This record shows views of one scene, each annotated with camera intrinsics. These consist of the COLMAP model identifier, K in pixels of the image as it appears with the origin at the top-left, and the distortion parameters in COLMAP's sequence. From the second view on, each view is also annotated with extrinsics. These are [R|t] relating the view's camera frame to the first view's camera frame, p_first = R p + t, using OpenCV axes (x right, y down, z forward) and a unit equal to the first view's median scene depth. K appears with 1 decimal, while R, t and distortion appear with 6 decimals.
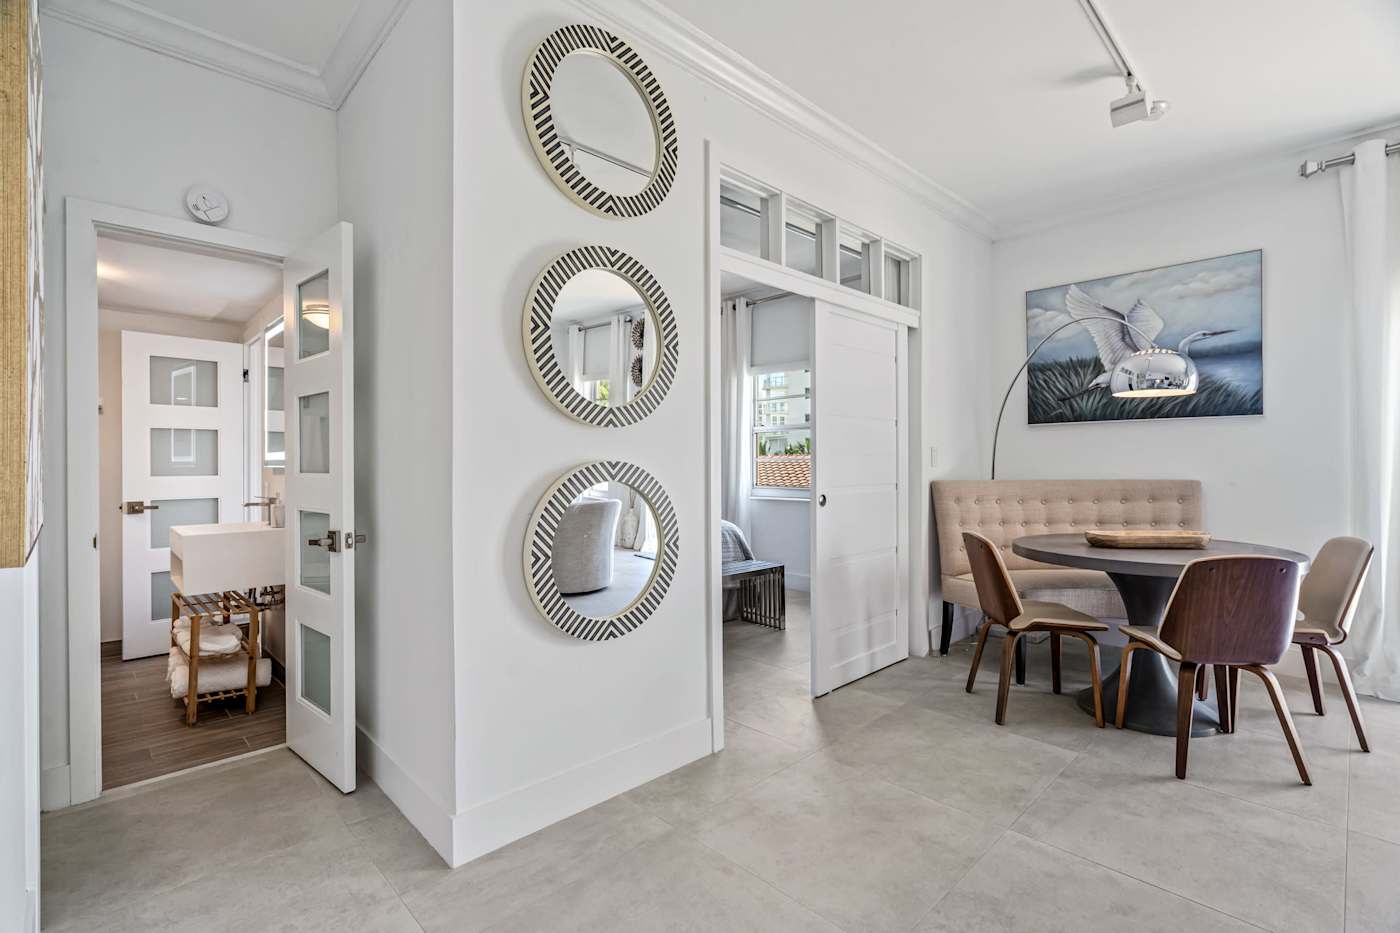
lens RADIAL K [[634.6, 0, 702.1], [0, 634.6, 465.0], [0, 0, 1]] dist [-0.000904, 0.000461]
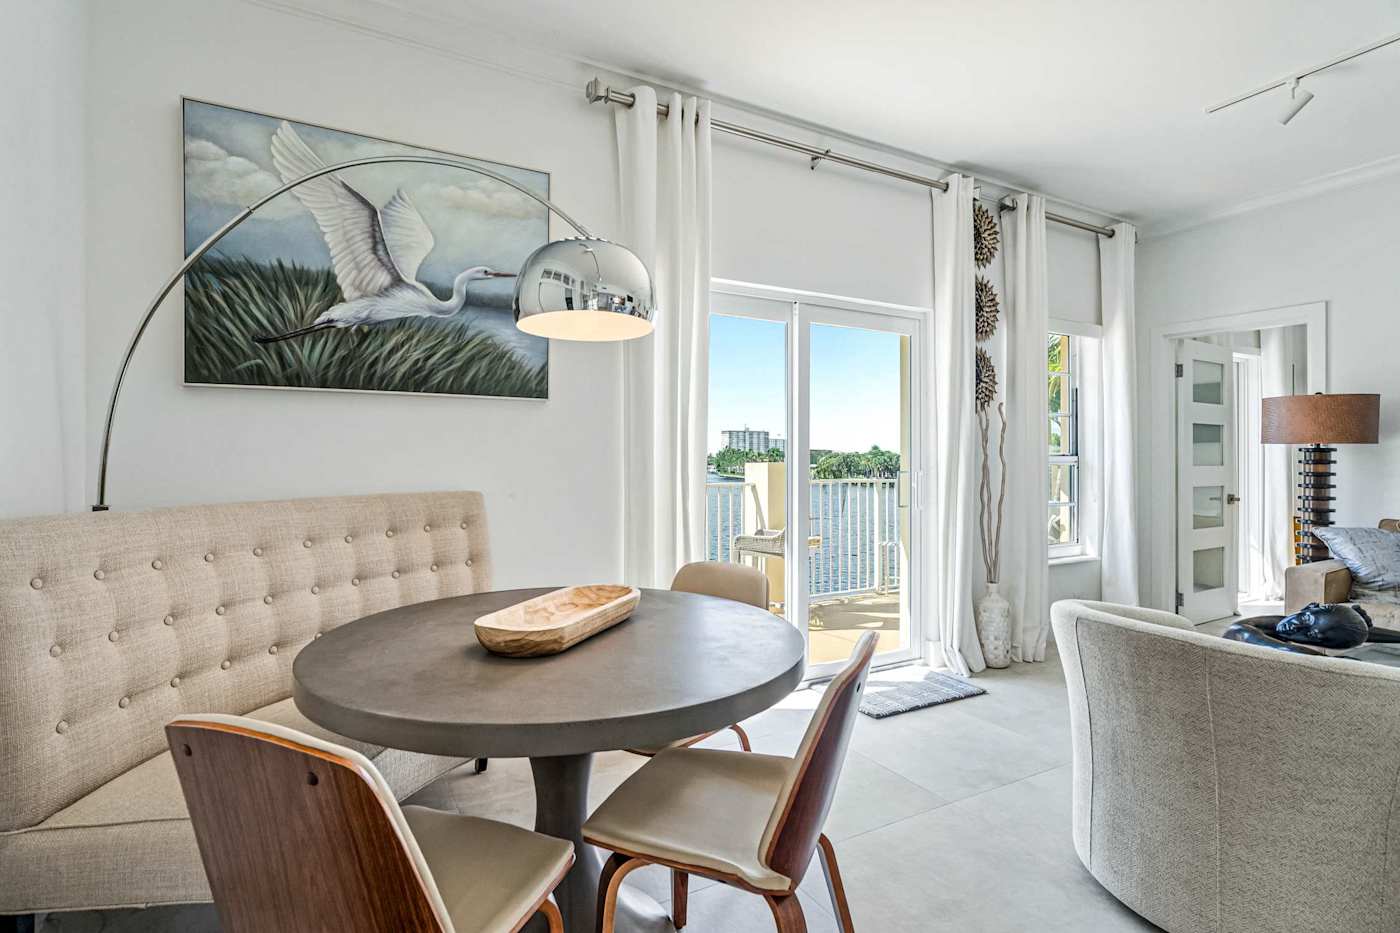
lens RADIAL K [[665.1, 0, 659.0], [0, 665.1, 457.3], [0, 0, 1]] dist [-0.006263, -0.000126]
pose [[0.285172, 0.009722, 0.958427, 0.213960], [0.004869, 0.999921, -0.011592, -0.002844], [-0.958464, 0.007972, 0.285102, 0.768245]]
